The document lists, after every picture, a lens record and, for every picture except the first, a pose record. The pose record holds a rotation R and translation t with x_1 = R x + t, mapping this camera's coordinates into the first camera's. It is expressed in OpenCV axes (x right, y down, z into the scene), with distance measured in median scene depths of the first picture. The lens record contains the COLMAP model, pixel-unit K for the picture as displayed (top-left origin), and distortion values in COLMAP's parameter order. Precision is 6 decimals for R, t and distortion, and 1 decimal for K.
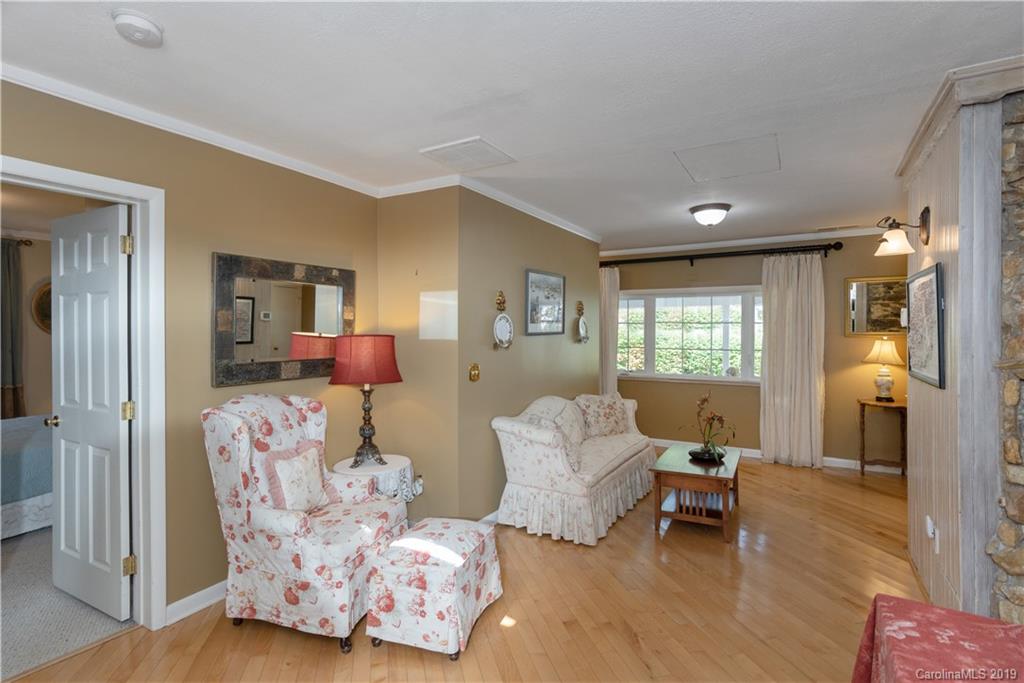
lens RADIAL K [[502.6, 0, 512.0], [0, 502.6, 341.5], [0, 0, 1]] dist [-0.001386, 0.000003]
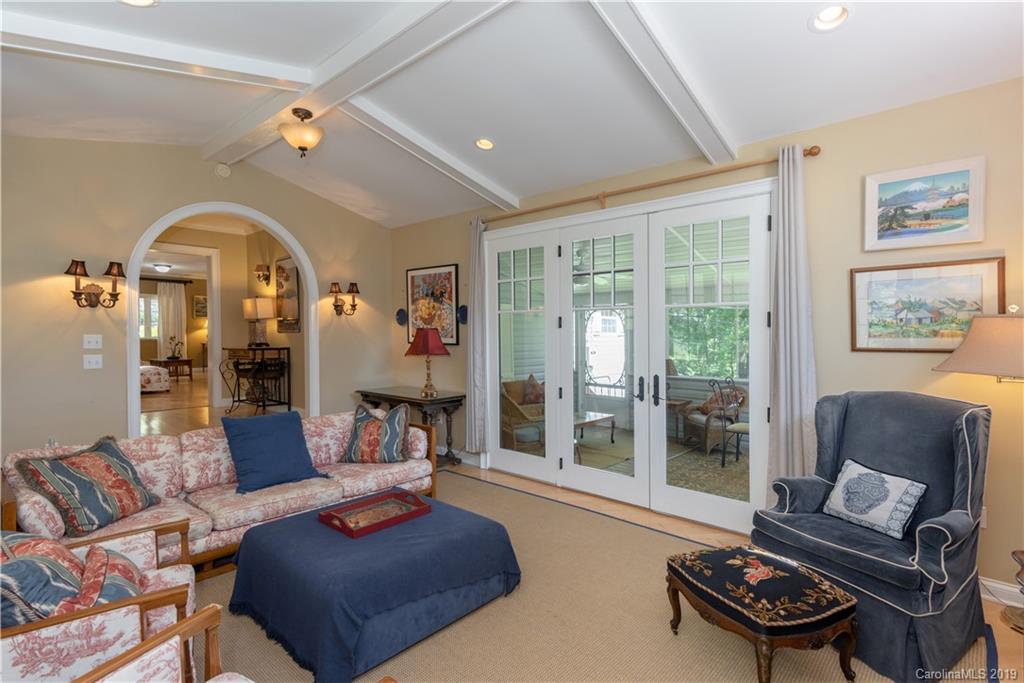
lens RADIAL K [[502.6, 0, 512.0], [0, 502.6, 341.5], [0, 0, 1]] dist [-0.001386, 0.000003]
pose [[0.210229, -0.013786, 0.977555, -1.419233], [0.025840, 0.999630, 0.008541, 0.121286], [-0.977311, 0.023464, 0.210507, -1.044226]]
